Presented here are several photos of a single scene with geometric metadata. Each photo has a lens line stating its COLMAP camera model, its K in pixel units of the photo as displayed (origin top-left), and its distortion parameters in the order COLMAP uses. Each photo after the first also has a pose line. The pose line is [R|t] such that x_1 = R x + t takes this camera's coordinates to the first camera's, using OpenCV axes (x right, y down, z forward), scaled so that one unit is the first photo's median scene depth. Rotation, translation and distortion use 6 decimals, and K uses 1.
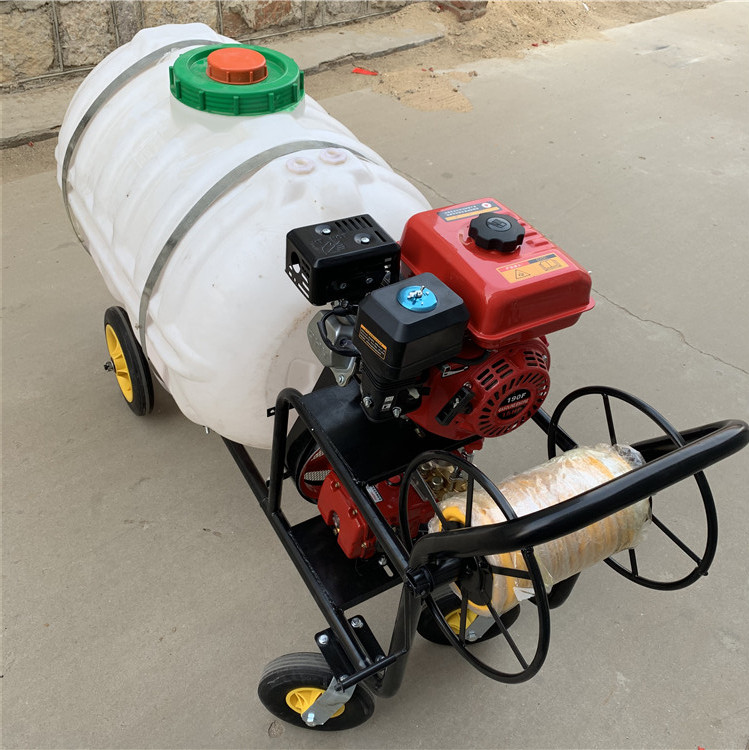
lens RADIAL K [[755.6, 0, 368.1], [0, 755.6, 374.9], [0, 0, 1]] dist [0.106210, -0.238801]
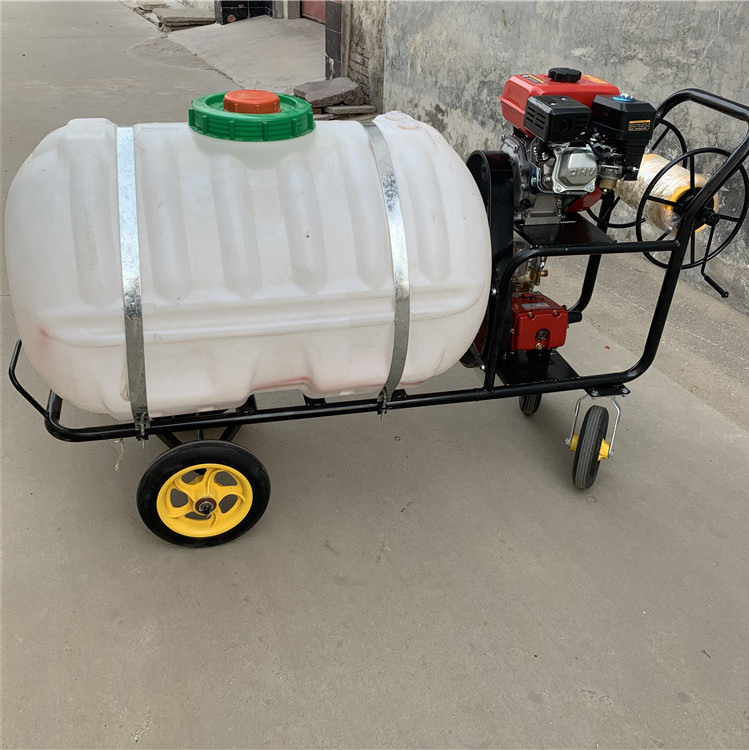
lens RADIAL K [[755.6, 0, 368.1], [0, 755.6, 374.9], [0, 0, 1]] dist [0.106210, -0.238801]
pose [[0.286144, -0.572819, 0.768114, -1.067223], [0.635195, 0.713579, 0.295522, -0.318107], [-0.717391, 0.403341, 0.568038, 0.397442]]
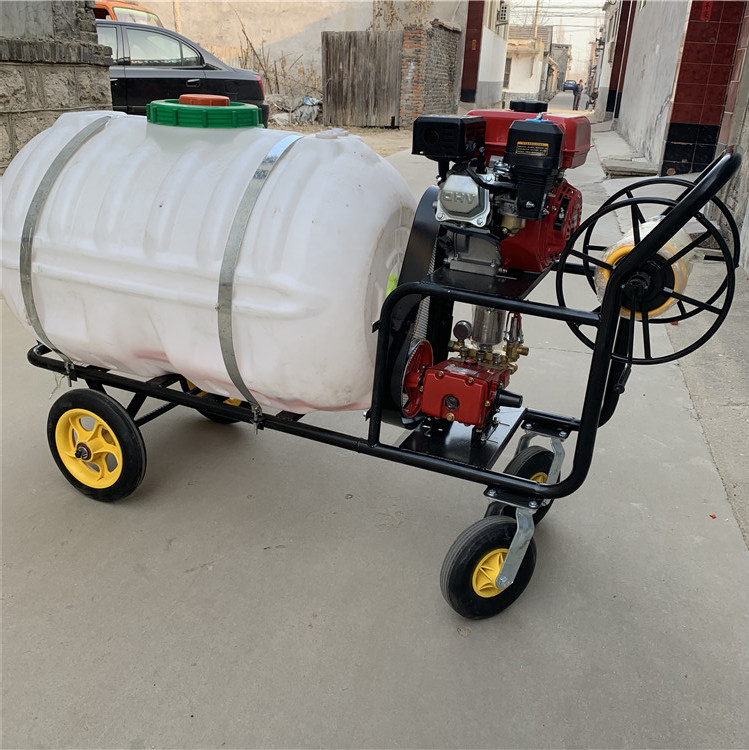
lens RADIAL K [[755.6, 0, 368.1], [0, 755.6, 374.9], [0, 0, 1]] dist [0.106210, -0.238801]
pose [[0.821856, -0.258953, 0.507440, -0.618950], [0.402688, 0.894125, -0.195915, 0.282139], [-0.402982, 0.365354, 0.839120, 0.052129]]
